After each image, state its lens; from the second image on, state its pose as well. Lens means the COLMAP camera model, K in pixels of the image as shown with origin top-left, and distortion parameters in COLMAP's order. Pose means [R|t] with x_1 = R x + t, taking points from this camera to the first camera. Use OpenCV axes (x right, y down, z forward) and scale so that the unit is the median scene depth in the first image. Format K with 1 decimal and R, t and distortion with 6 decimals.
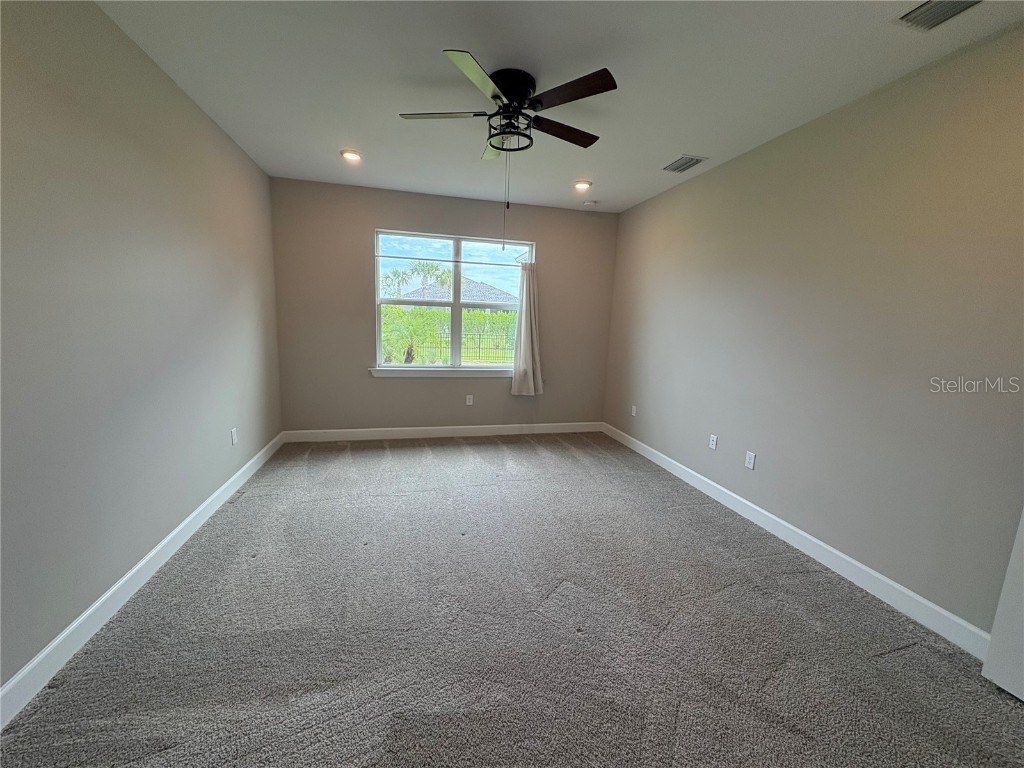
lens RADIAL K [[408.0, 0, 510.3], [0, 408.0, 388.5], [0, 0, 1]] dist [-0.001168, 0.000495]
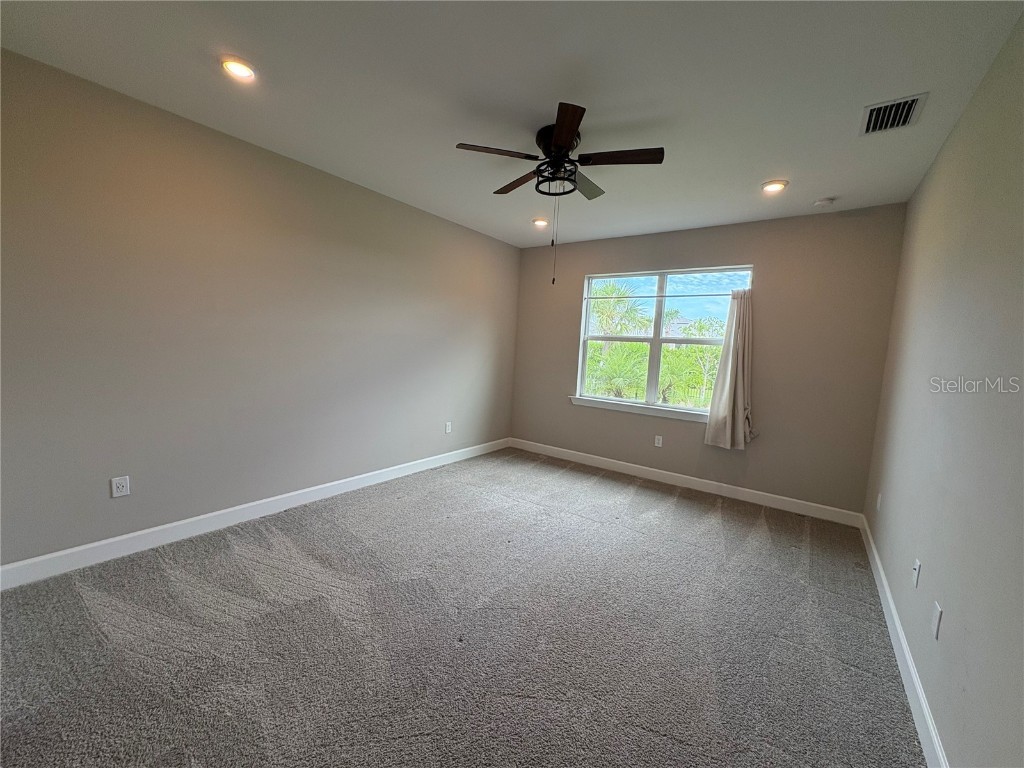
lens RADIAL K [[408.0, 0, 509.8], [0, 408.0, 386.6], [0, 0, 1]] dist [-0.001168, 0.000495]
pose [[0.641599, 0.076367, -0.763229, 0.394234], [-0.158675, 0.986722, -0.034659, -0.008782], [0.750448, 0.143342, 0.645198, 0.132944]]
